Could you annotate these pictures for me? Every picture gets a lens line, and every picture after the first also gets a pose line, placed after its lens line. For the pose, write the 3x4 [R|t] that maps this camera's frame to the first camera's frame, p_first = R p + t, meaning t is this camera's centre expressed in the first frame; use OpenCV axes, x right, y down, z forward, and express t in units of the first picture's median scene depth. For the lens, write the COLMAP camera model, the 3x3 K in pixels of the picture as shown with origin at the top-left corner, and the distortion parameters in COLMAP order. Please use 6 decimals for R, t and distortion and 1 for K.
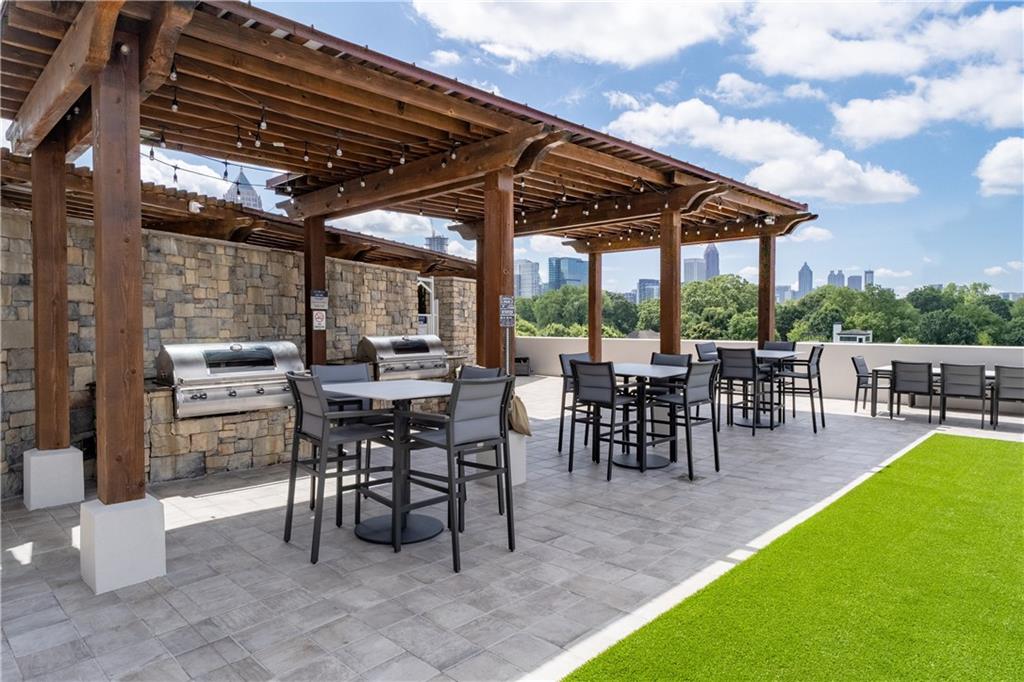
lens RADIAL K [[617.7, 0, 514.2], [0, 617.7, 336.5], [0, 0, 1]] dist [-0.027098, -0.000172]
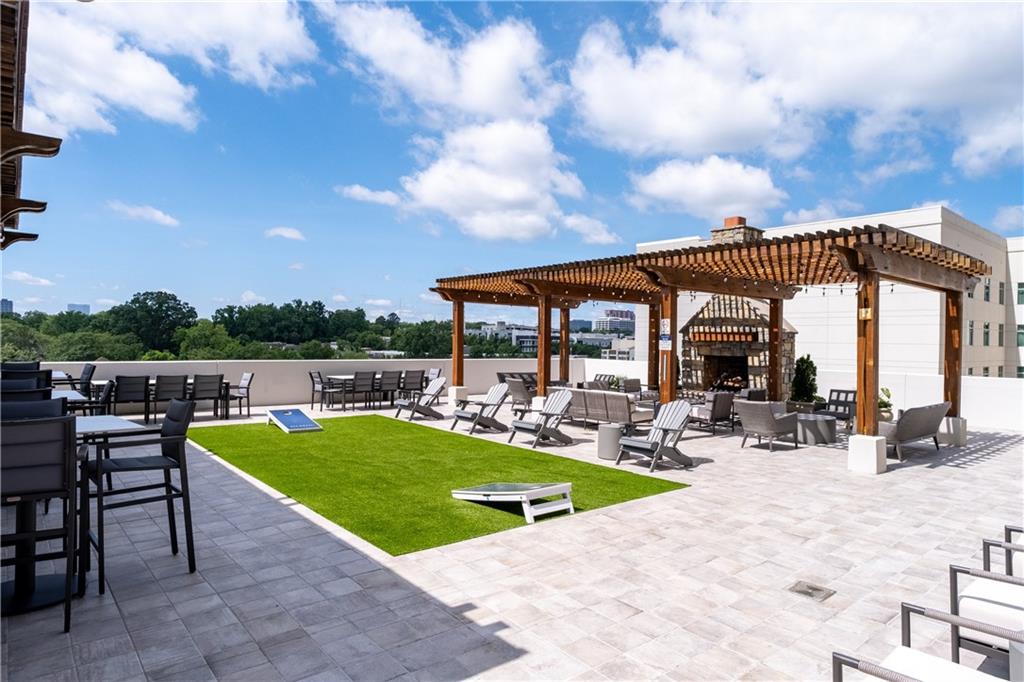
lens RADIAL K [[617.7, 0, 513.7], [0, 617.7, 342.4], [0, 0, 1]] dist [-0.027098, -0.000172]
pose [[0.111748, 0.000542, 0.993736, -1.232846], [0.008812, 0.999960, -0.001536, -0.044155], [-0.993698, 0.008928, 0.111739, 0.283499]]
